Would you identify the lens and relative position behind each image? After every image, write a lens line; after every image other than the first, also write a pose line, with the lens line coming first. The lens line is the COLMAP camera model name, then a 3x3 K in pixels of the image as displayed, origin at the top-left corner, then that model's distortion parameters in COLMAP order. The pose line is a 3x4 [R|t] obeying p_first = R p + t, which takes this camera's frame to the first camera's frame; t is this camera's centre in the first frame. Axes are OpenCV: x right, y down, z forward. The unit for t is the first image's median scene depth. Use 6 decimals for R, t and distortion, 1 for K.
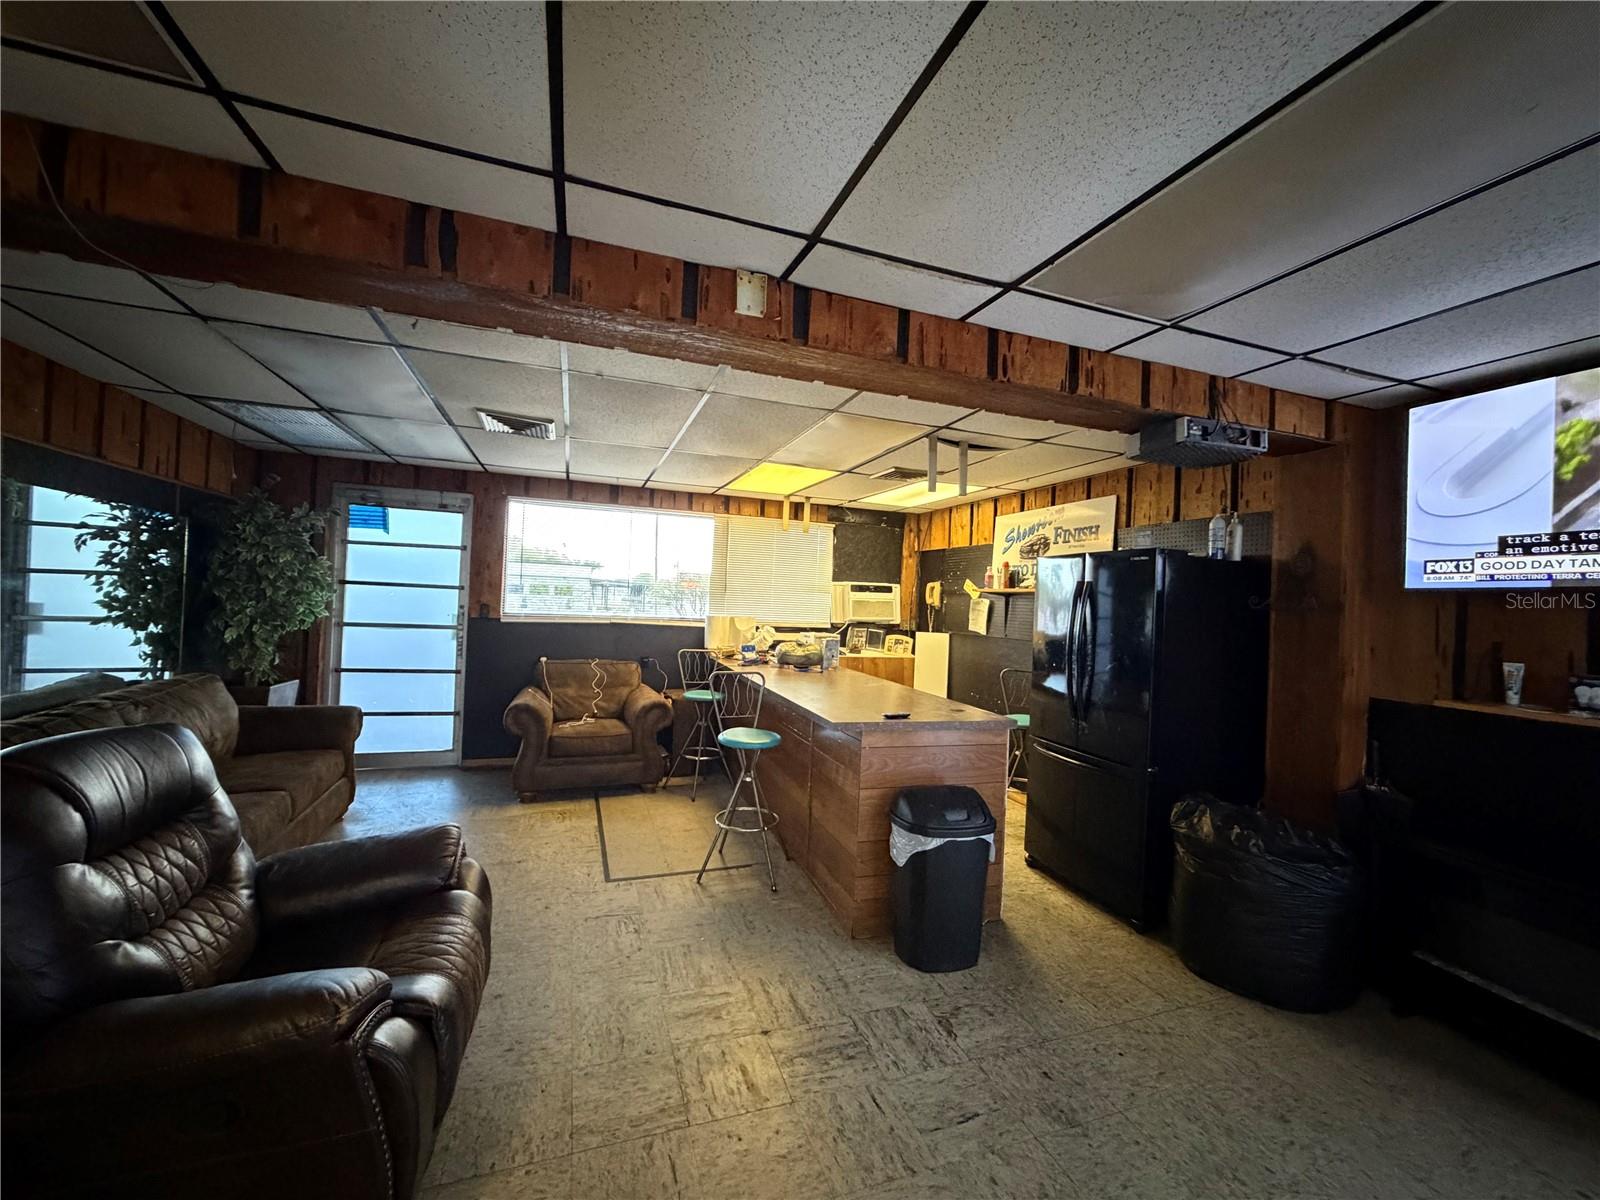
lens RADIAL K [[634.2, 0, 795.6], [0, 634.2, 600.1], [0, 0, 1]] dist [0.001688, -0.000259]
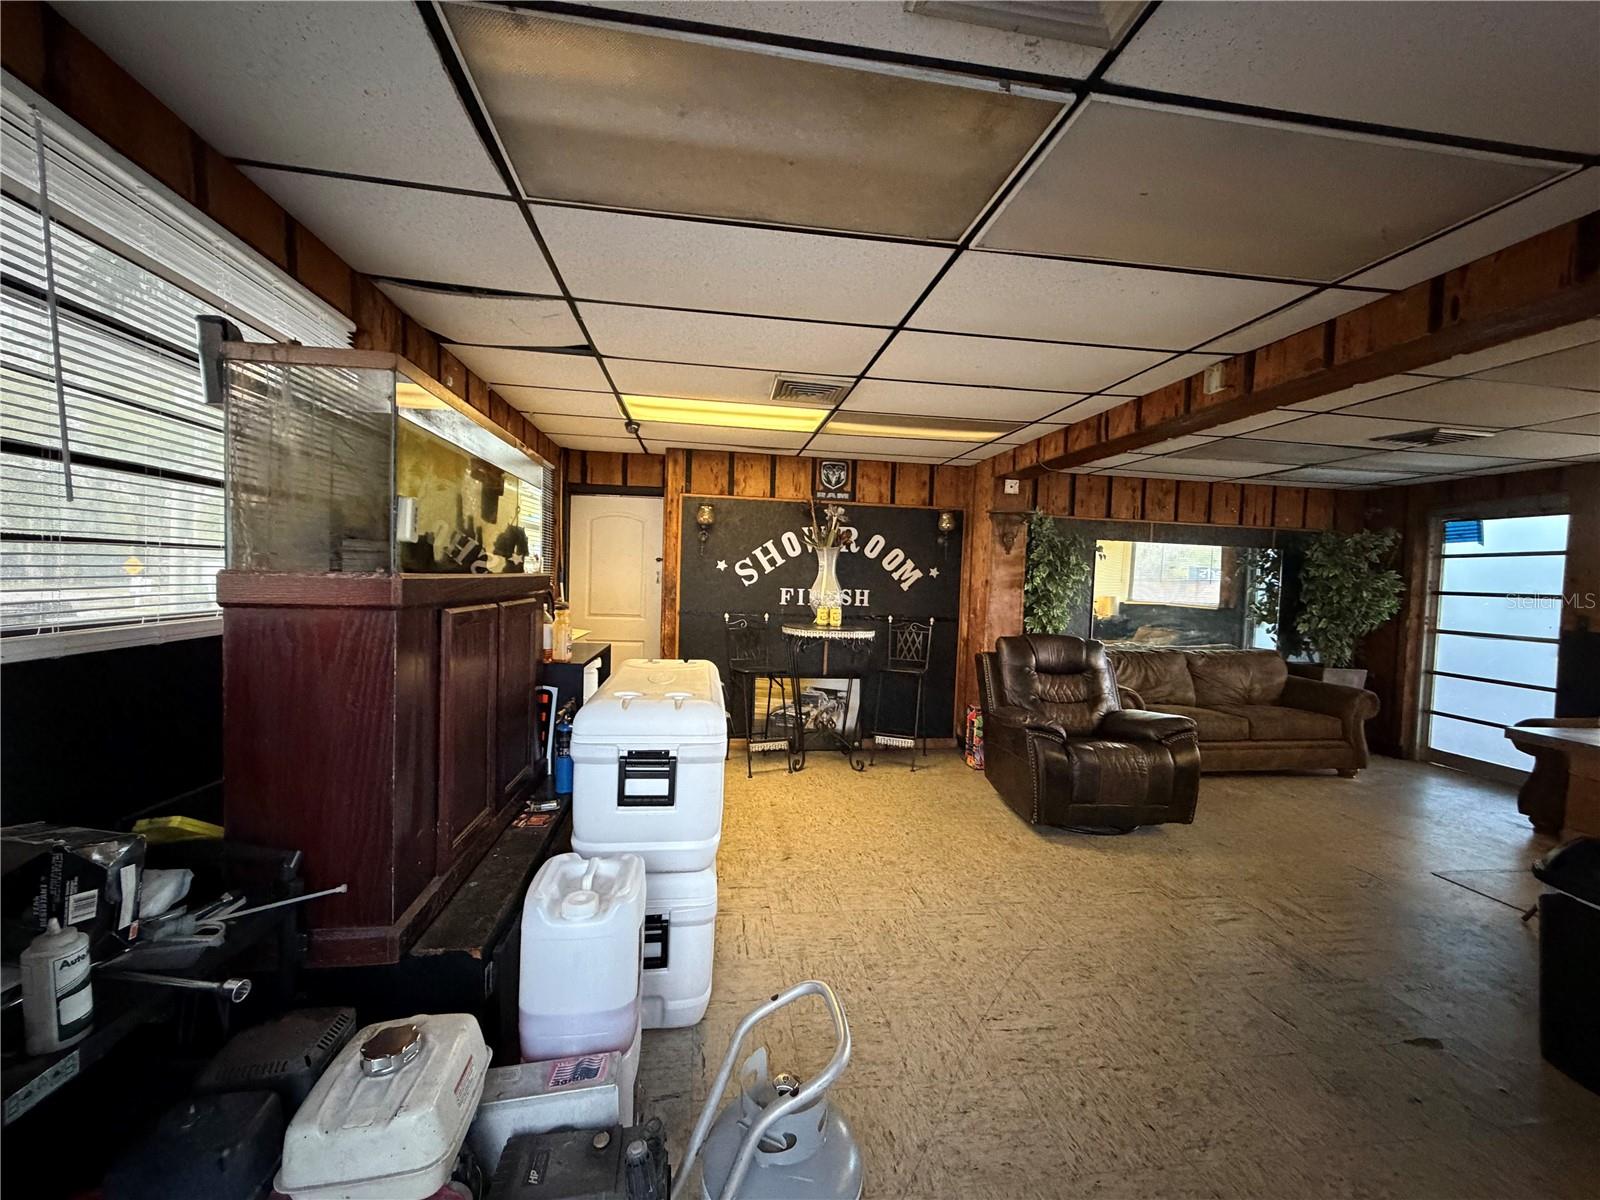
lens RADIAL K [[634.2, 0, 797.9], [0, 634.2, 600.8], [0, 0, 1]] dist [0.001688, -0.000259]
pose [[-0.186165, -0.008139, -0.982485, 0.580233], [-0.041534, 0.999137, -0.000407, 0.031920], [0.981640, 0.040731, -0.186343, 0.113465]]
